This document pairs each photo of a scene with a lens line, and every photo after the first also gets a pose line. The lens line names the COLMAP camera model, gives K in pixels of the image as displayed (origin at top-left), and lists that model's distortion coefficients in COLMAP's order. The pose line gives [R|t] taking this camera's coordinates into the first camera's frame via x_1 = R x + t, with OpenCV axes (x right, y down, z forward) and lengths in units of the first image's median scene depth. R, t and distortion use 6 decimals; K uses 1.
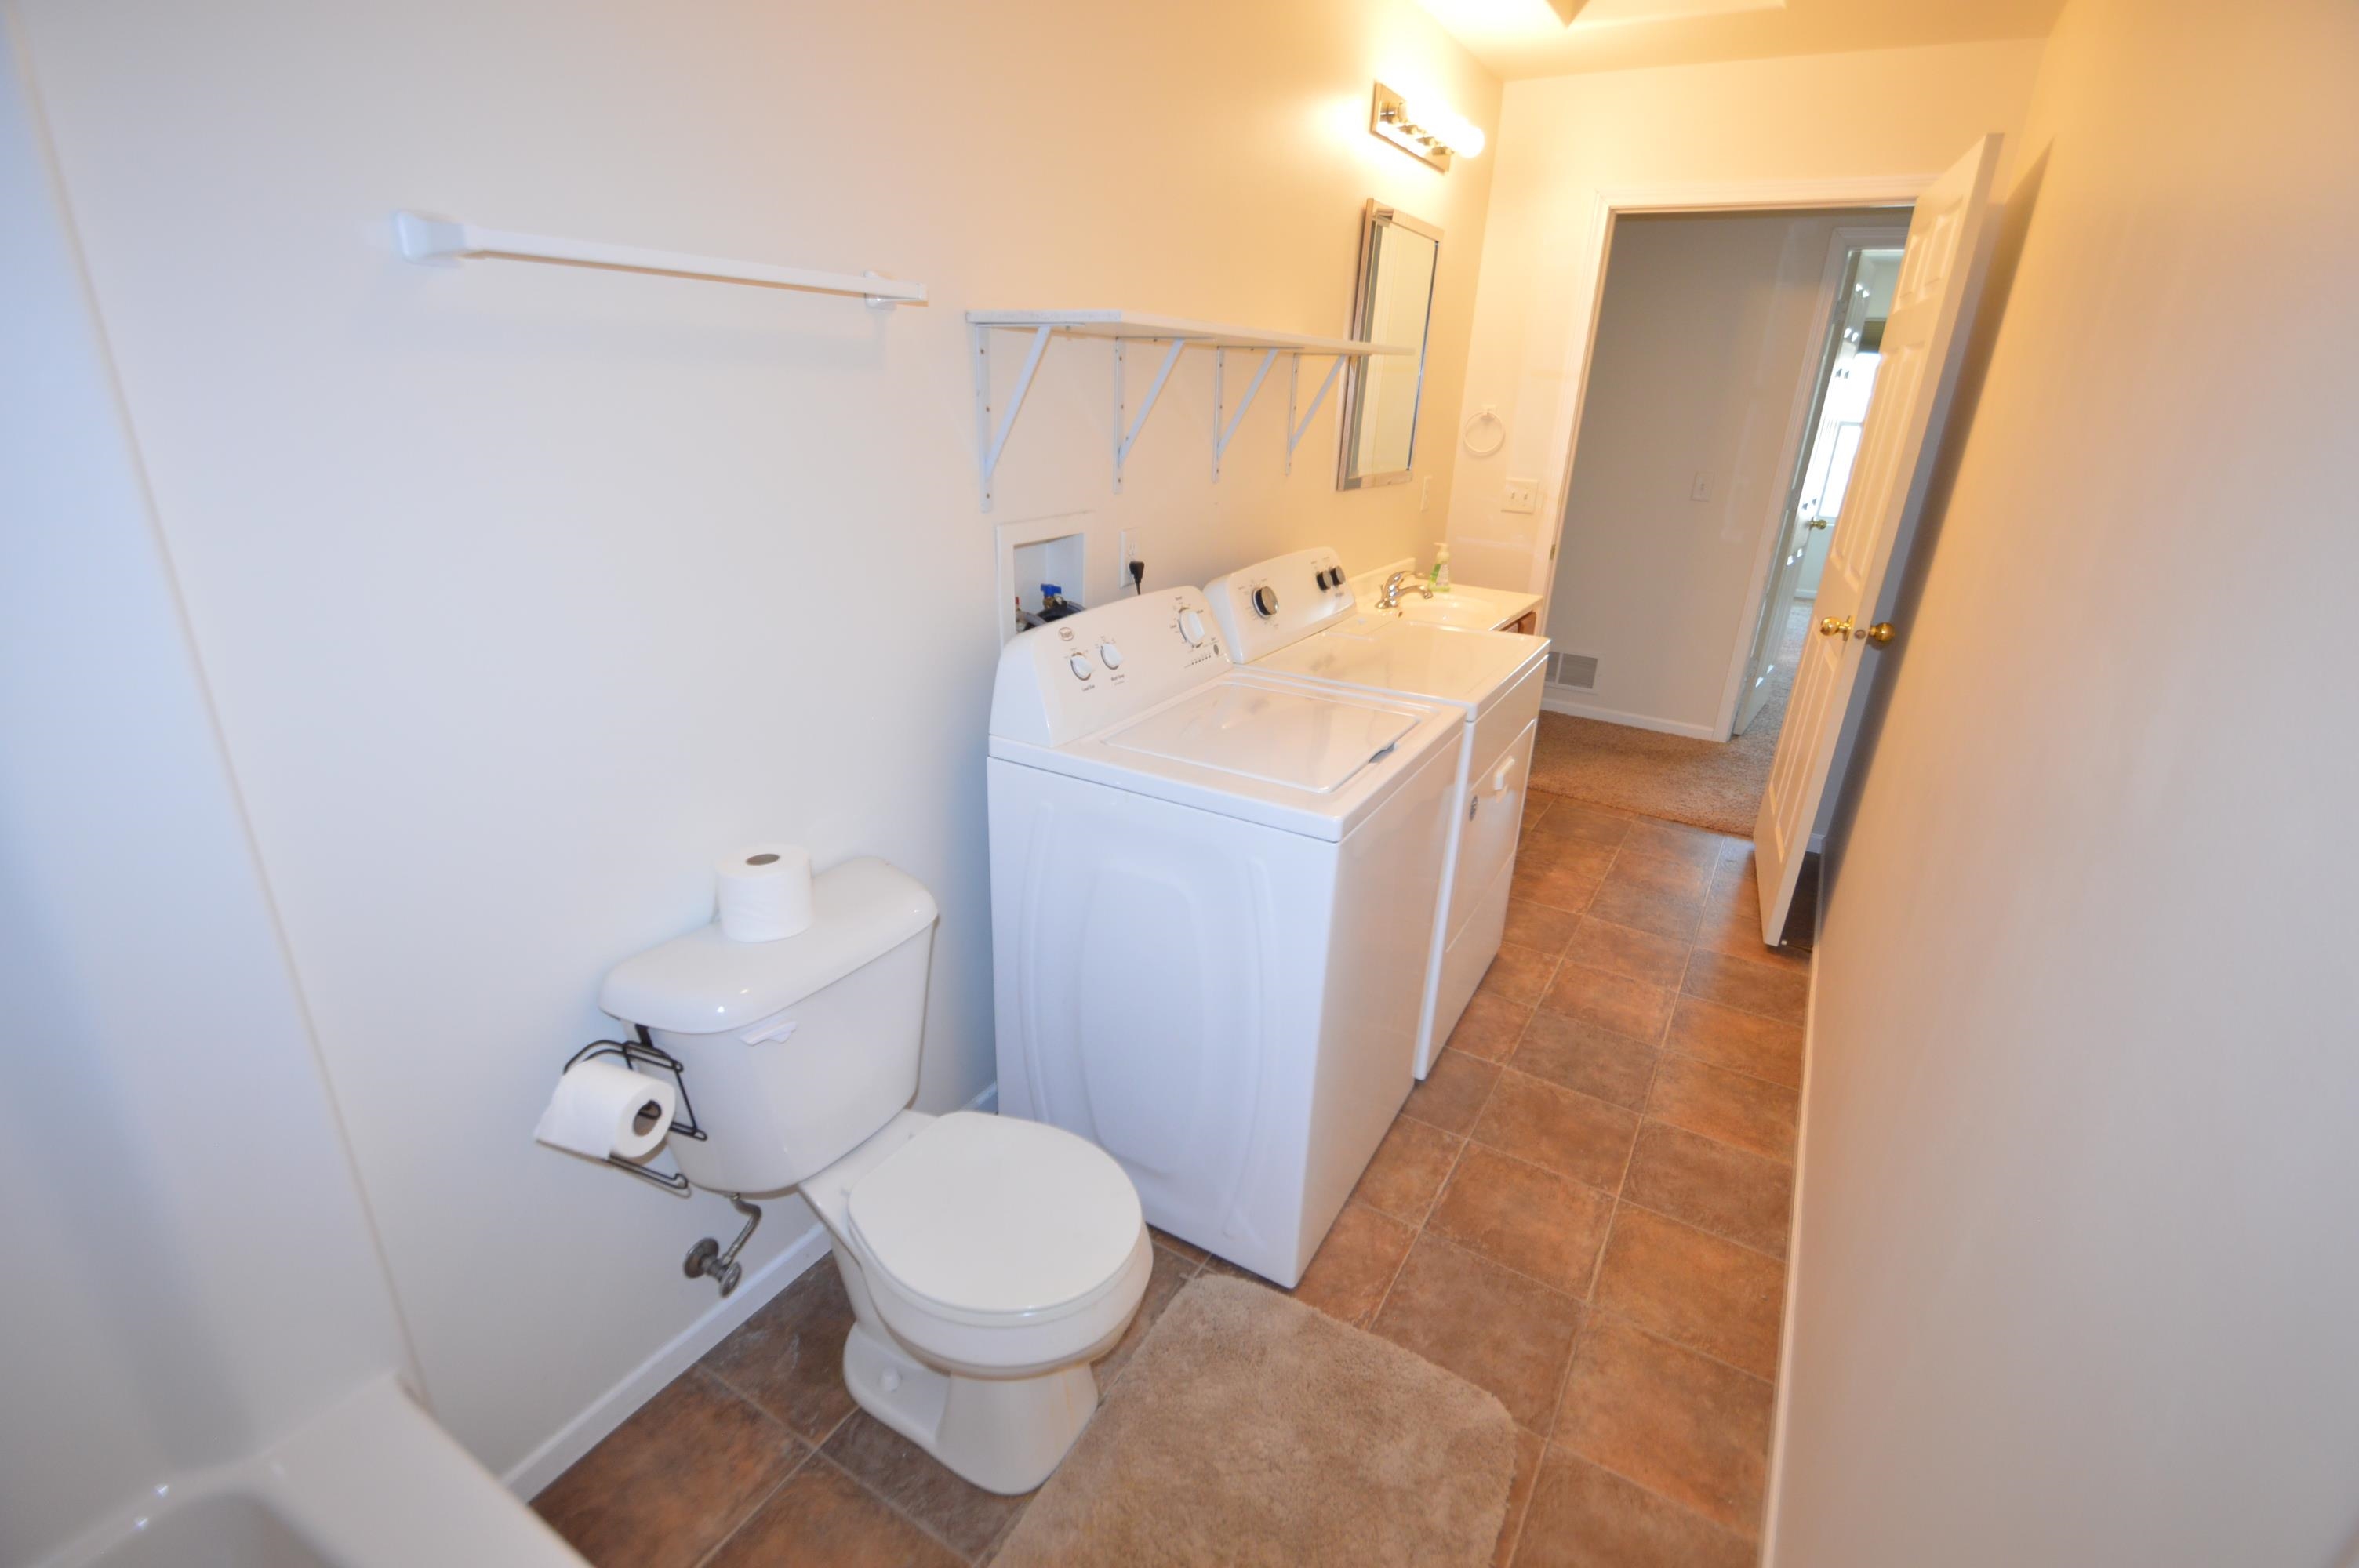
lens RADIAL K [[1039.1, 0, 1019.1], [0, 1039.1, 876.1], [0, 0, 1]] dist [0.026563, -0.022189]
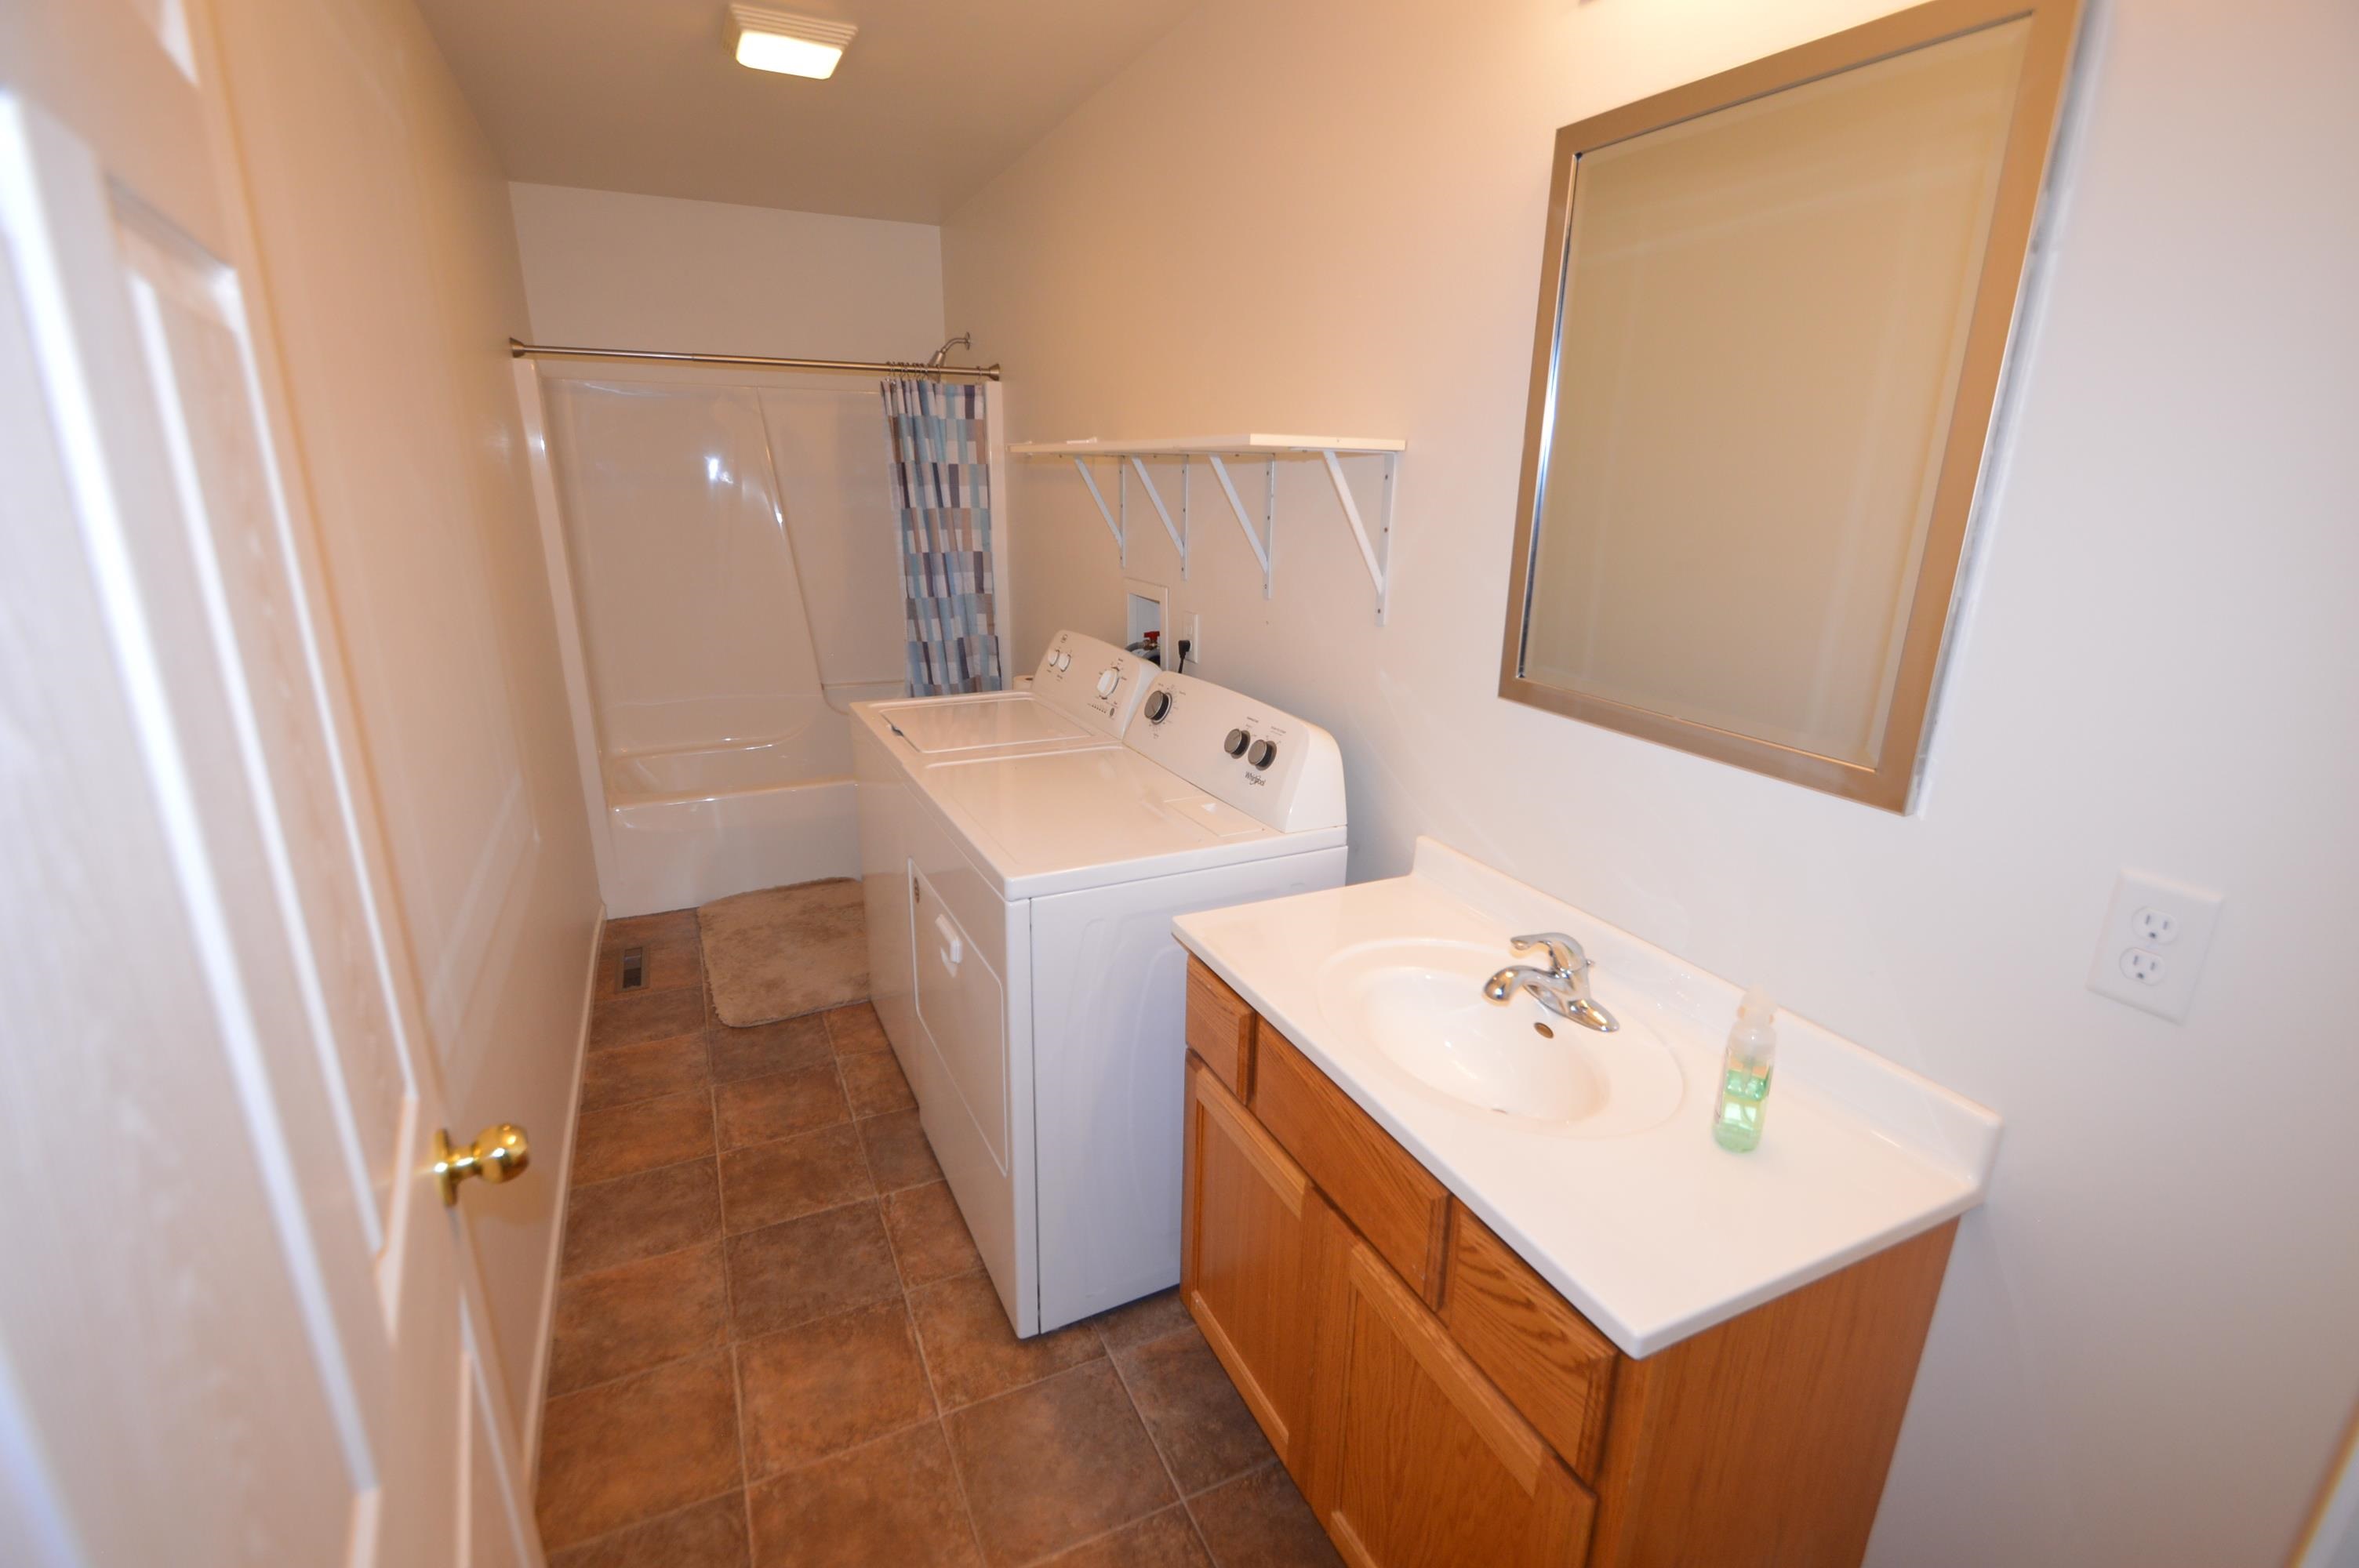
lens RADIAL K [[1041.9, 0, 1179.5], [0, 1041.9, 784.0], [0, 0, 1]] dist [0.022545, -0.022818]
pose [[-0.477767, 0.224244, -0.849384, 1.061224], [-0.404711, 0.801973, 0.439372, -0.607656], [0.779710, 0.553672, -0.292402, 1.328581]]
